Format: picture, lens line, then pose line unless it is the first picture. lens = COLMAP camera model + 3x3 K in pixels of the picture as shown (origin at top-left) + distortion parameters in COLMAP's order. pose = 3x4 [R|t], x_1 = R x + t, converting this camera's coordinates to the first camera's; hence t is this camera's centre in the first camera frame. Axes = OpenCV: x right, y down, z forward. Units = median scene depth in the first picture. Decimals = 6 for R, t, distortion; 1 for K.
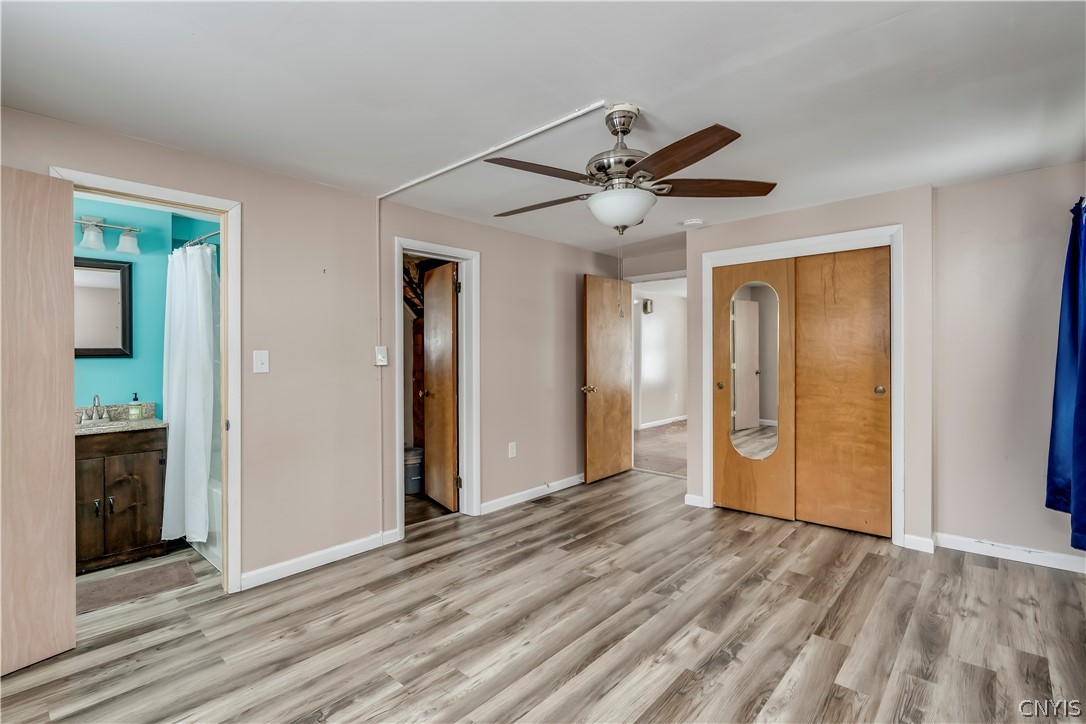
lens RADIAL K [[509.9, 0, 542.5], [0, 509.9, 361.5], [0, 0, 1]] dist [-0.006201, 0.002733]
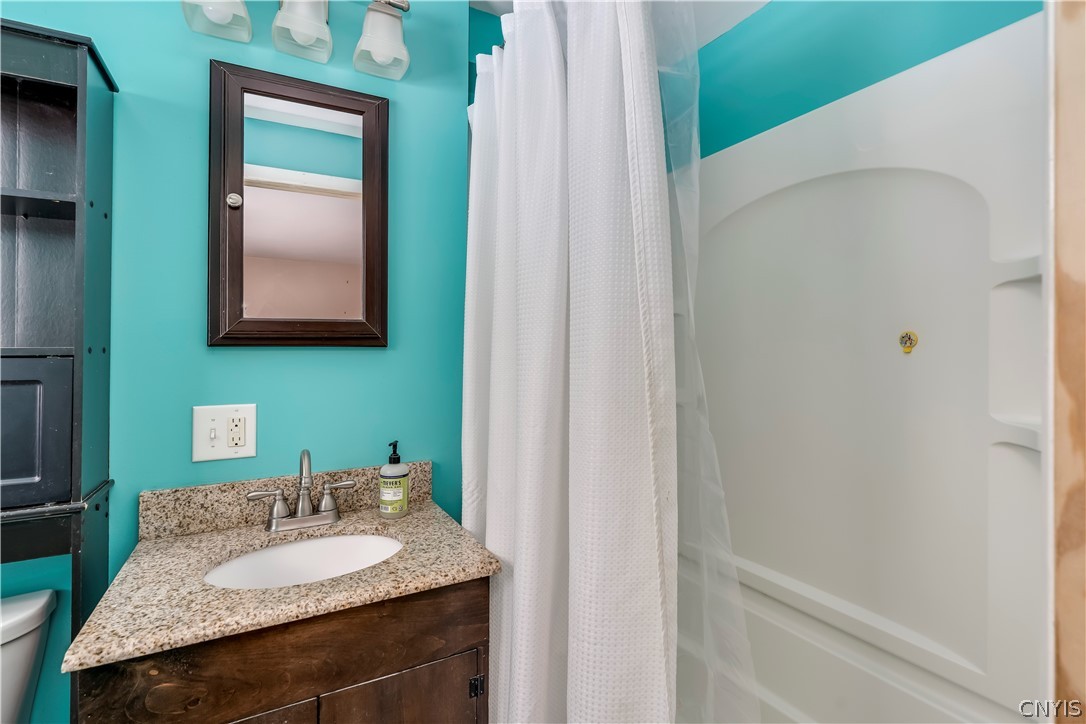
lens RADIAL K [[509.9, 0, 542.4], [0, 509.9, 353.0], [0, 0, 1]] dist [-0.006201, 0.002733]
pose [[0.948751, 0.012824, -0.315766, -0.588282], [-0.011917, 0.999917, 0.004804, -0.005376], [0.315801, -0.000794, 0.948825, 0.689923]]
